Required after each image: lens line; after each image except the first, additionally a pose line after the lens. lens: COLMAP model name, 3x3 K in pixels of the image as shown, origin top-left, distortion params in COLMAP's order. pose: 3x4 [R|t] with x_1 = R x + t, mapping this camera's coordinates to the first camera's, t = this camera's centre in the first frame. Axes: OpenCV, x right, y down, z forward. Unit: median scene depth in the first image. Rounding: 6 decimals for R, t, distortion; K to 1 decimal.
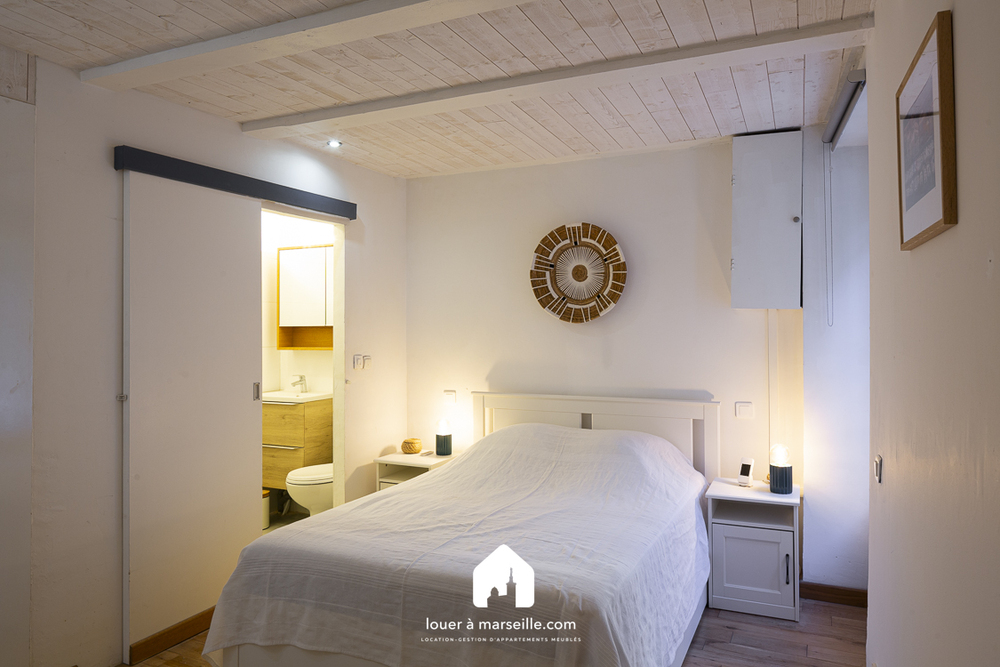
lens RADIAL K [[686.2, 0, 497.1], [0, 686.2, 288.2], [0, 0, 1]] dist [-0.001560, -0.000742]
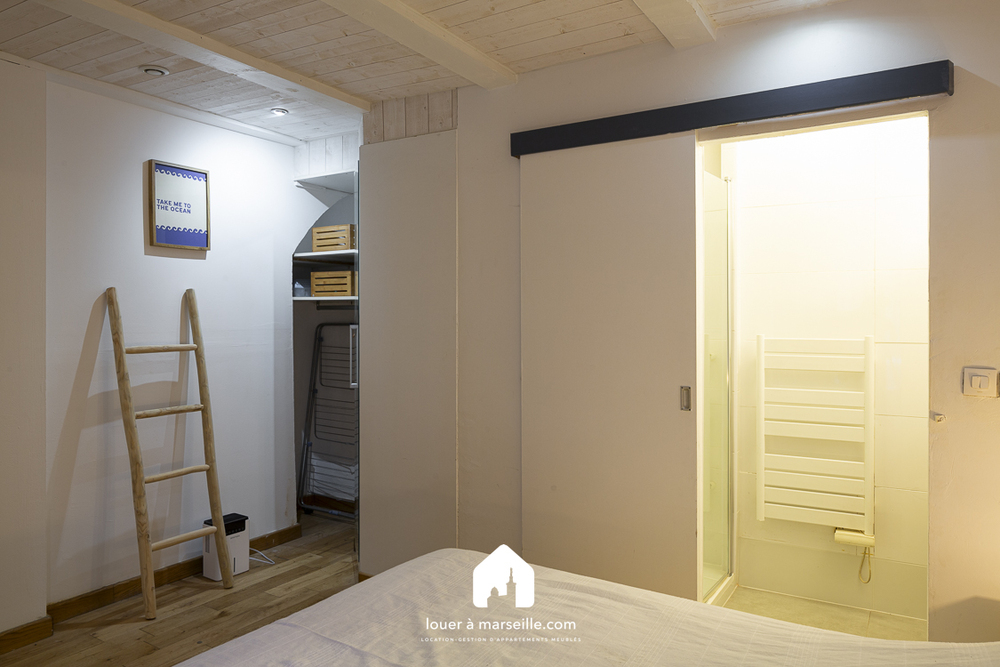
lens RADIAL K [[681.1, 0, 501.8], [0, 681.1, 316.2], [0, 0, 1]] dist [-0.002223, -0.000719]
pose [[-0.121072, 0.005263, -0.992630, 0.369857], [0.054709, 0.998501, -0.001379, 0.051416], [0.991135, -0.054473, -0.121178, 0.855215]]
